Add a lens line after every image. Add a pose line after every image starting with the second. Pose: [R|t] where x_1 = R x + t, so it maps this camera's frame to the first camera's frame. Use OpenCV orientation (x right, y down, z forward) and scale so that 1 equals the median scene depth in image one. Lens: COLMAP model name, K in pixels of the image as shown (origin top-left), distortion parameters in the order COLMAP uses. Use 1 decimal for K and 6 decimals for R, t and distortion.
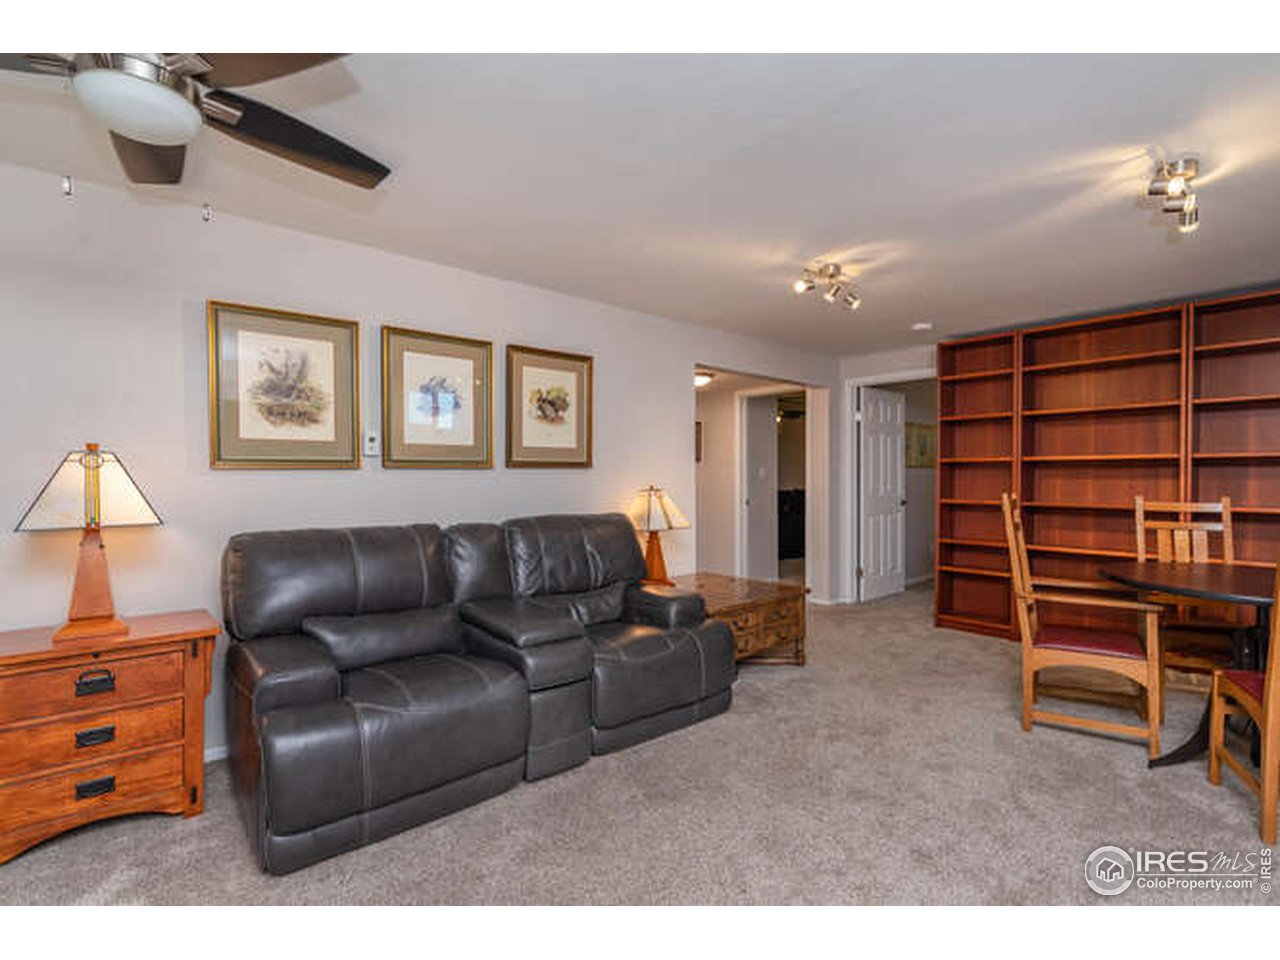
lens RADIAL K [[622.8, 0, 640.0], [0, 622.8, 480.0], [0, 0, 1]] dist [0.011258, 0.000071]
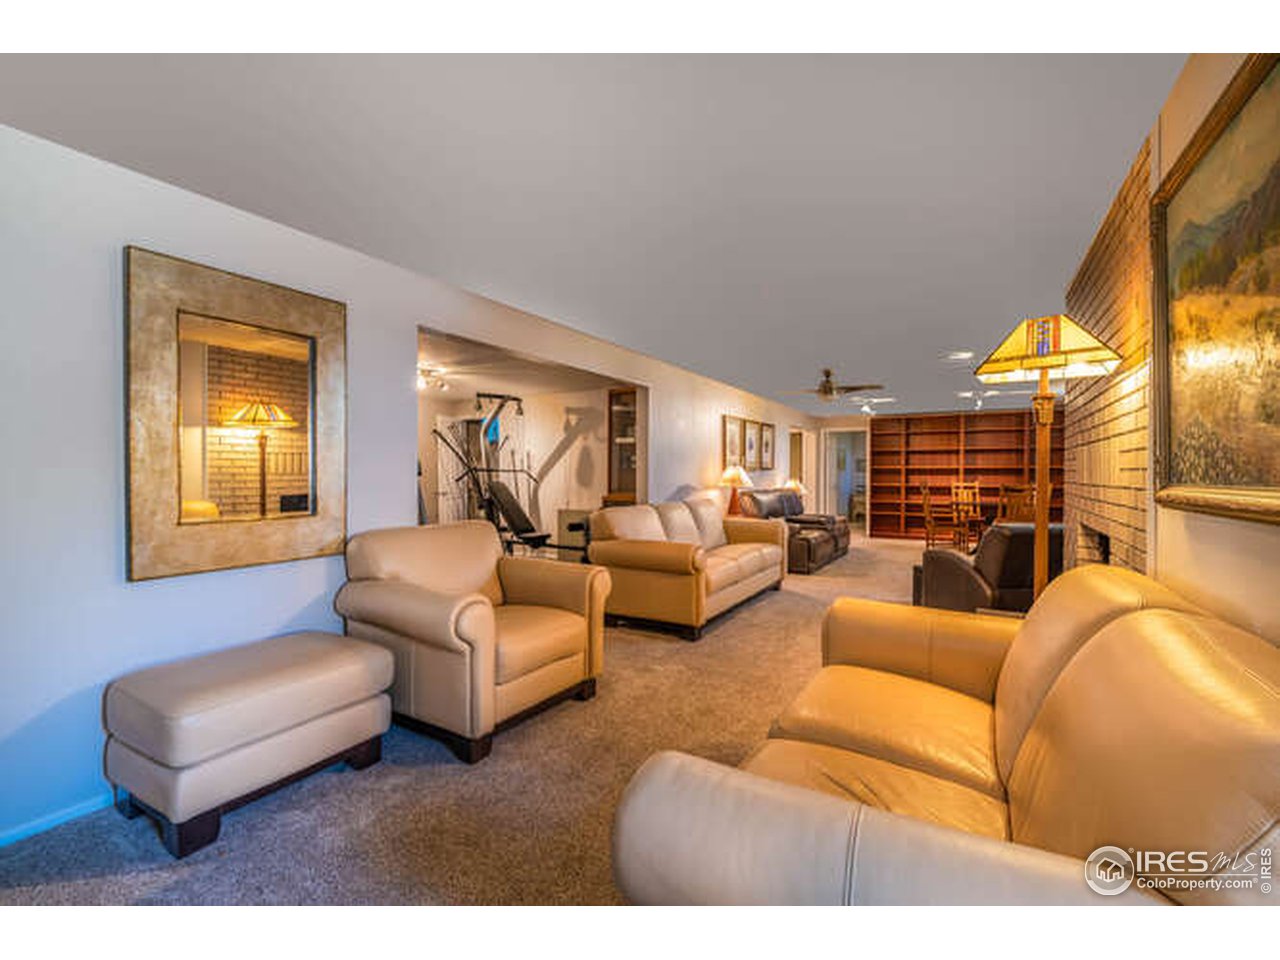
lens RADIAL K [[622.8, 0, 640.0], [0, 622.8, 480.0], [0, 0, 1]] dist [0.011258, 0.000071]
pose [[0.933543, 0.002093, 0.358460, -1.434364], [-0.000027, 0.999983, -0.005769, 0.032755], [-0.358466, 0.005376, 0.933527, -1.074104]]
